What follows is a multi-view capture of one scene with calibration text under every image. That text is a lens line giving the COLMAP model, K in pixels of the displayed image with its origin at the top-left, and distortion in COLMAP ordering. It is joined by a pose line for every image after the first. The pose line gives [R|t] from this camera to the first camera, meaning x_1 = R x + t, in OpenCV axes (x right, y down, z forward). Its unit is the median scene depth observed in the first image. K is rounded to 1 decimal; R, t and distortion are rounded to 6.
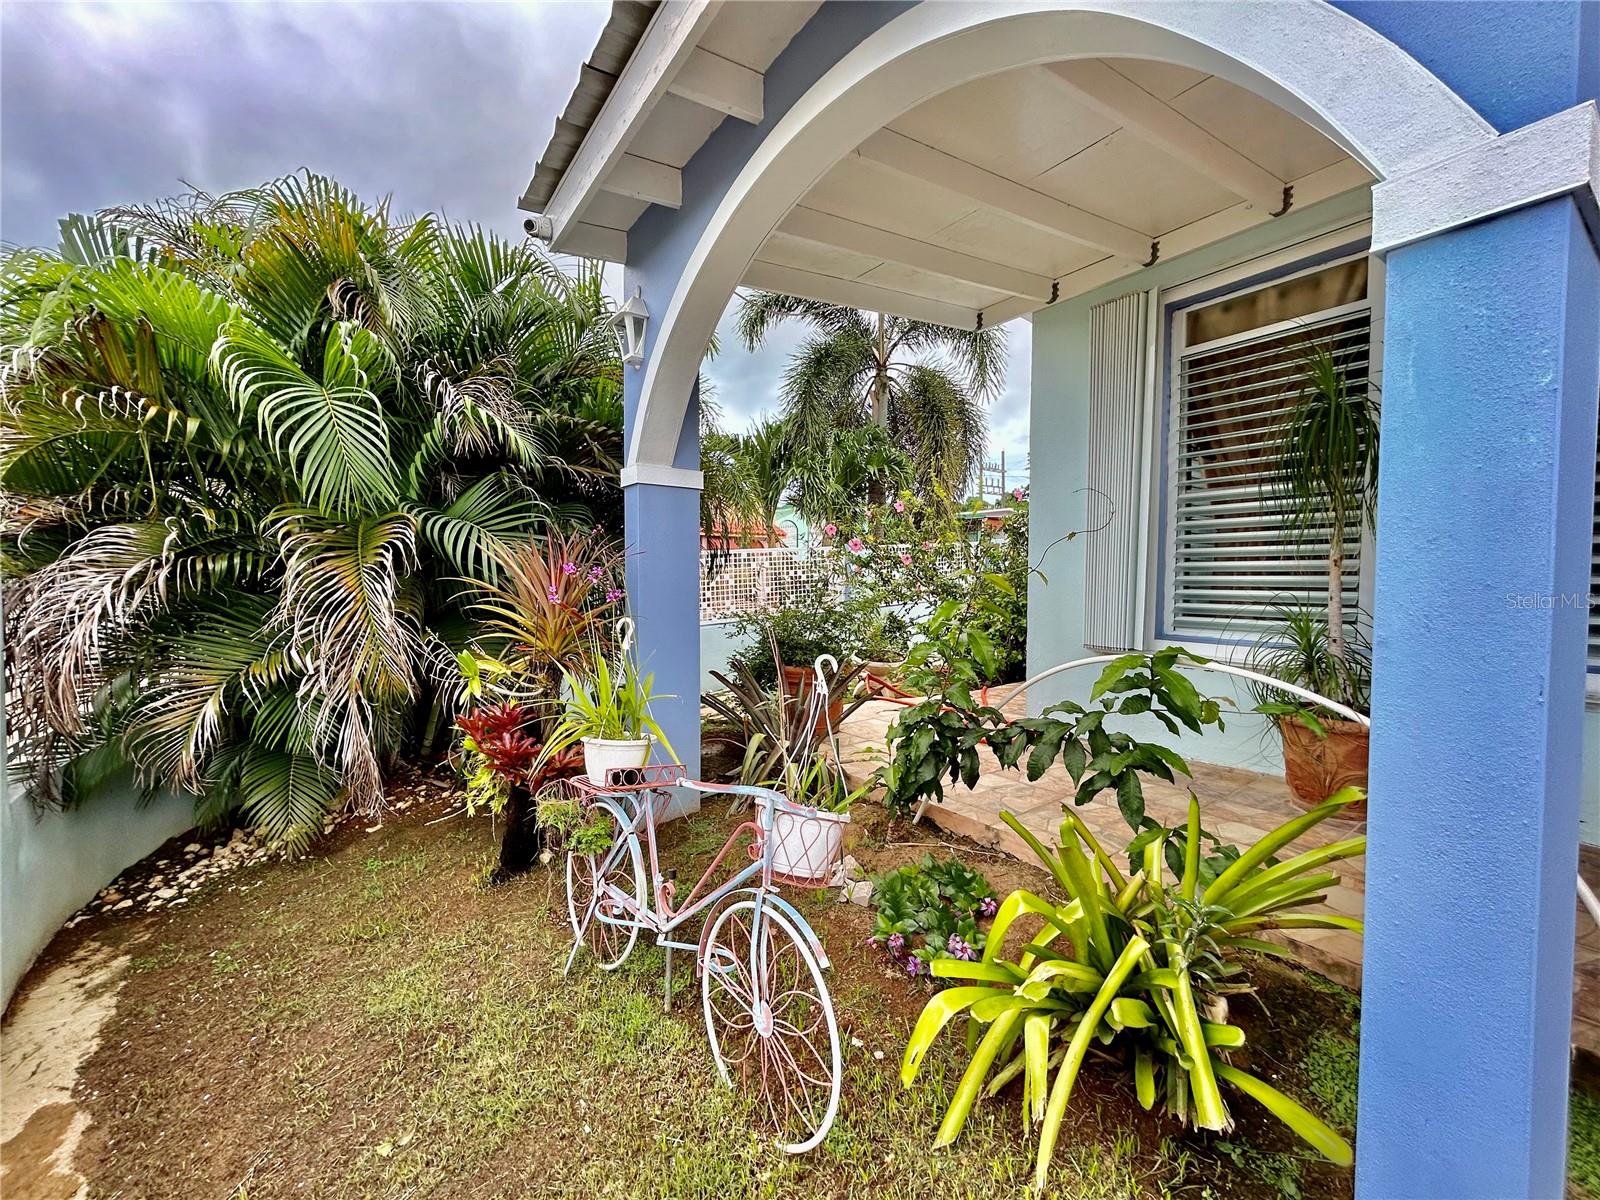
lens RADIAL K [[646.5, 0, 800.0], [0, 646.5, 600.0], [0, 0, 1]] dist [-0.000350, 0.000298]
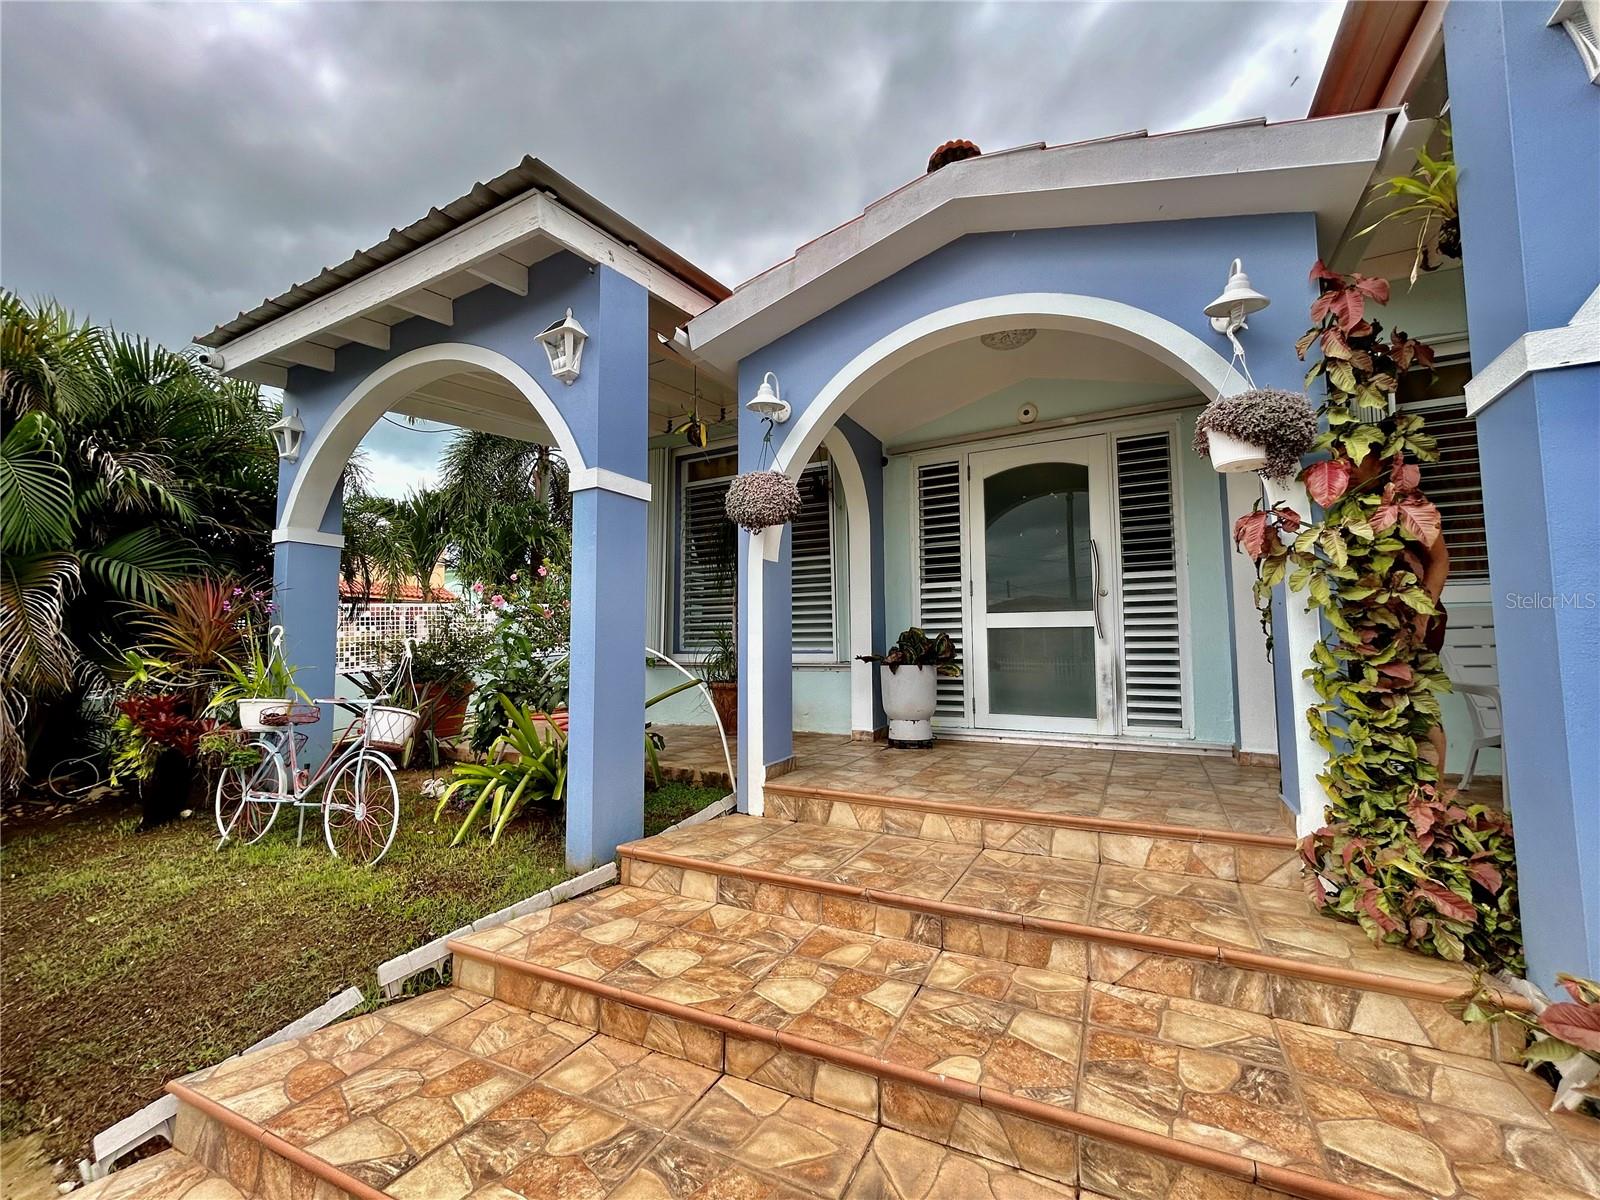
lens RADIAL K [[646.5, 0, 800.0], [0, 646.5, 600.0], [0, 0, 1]] dist [-0.000350, 0.000298]
pose [[0.898552, 0.022902, 0.438270, 0.134221], [0.025443, 0.994239, -0.104118, 0.118652], [-0.438130, 0.104707, 0.892793, -0.710238]]
